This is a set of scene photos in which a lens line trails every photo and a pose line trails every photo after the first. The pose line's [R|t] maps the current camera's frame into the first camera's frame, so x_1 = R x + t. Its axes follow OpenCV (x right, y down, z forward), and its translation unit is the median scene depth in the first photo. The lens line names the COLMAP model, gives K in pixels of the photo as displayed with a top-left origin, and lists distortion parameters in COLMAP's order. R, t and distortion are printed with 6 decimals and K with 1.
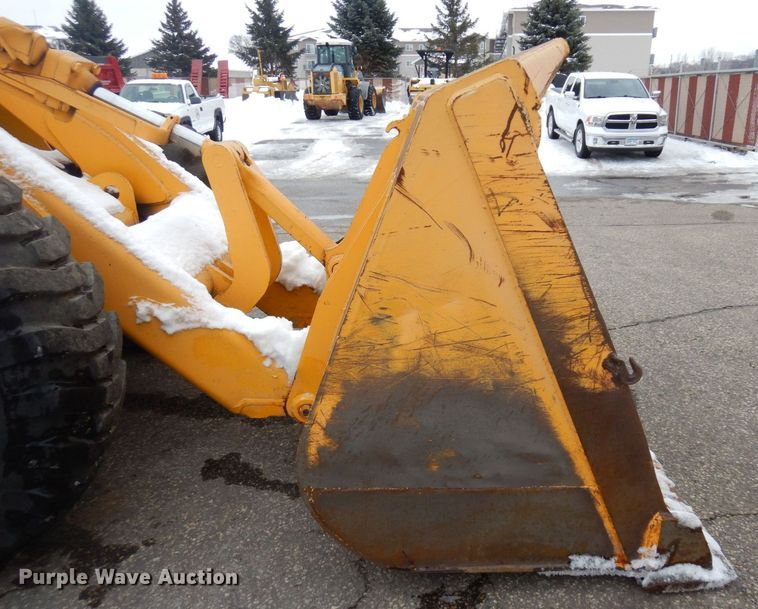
lens RADIAL K [[637.2, 0, 445.0], [0, 637.2, 310.3], [0, 0, 1]] dist [0.009842, -0.010580]
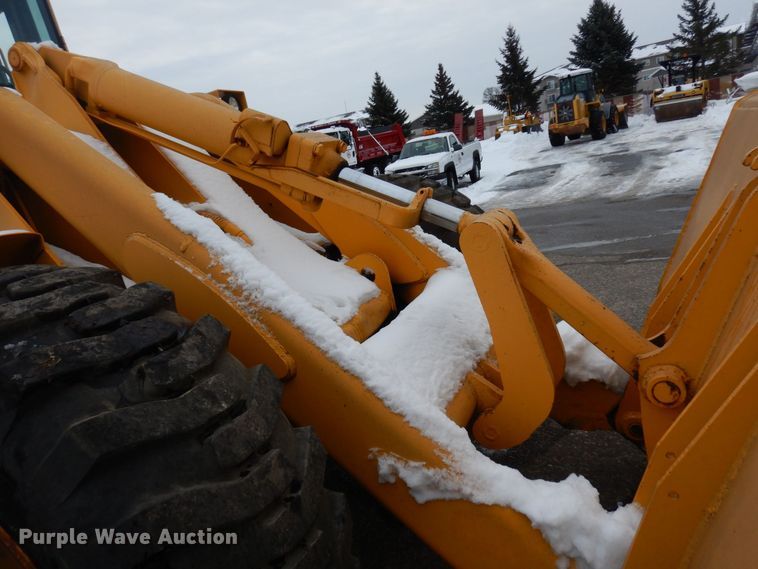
lens RADIAL K [[537.2, 0, 379.5], [0, 537.2, 282.5], [0, 0, 1]] dist [0.010266, -0.006254]
pose [[0.865262, -0.038043, -0.499874, -0.159698], [0.013851, 0.998550, -0.052019, -0.170247], [0.501129, 0.038087, 0.864534, 0.441958]]
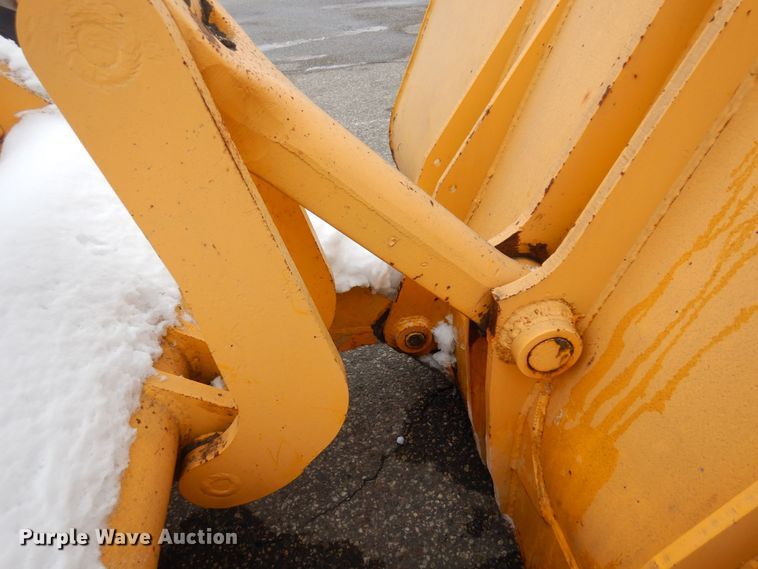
lens RADIAL K [[537.2, 0, 381.1], [0, 537.2, 283.1], [0, 0, 1]] dist [0.010266, -0.006254]
pose [[0.993262, -0.107605, 0.043021, -0.298524], [0.088938, 0.945810, 0.312302, -0.223184], [-0.074295, -0.306372, 0.949008, 0.855418]]
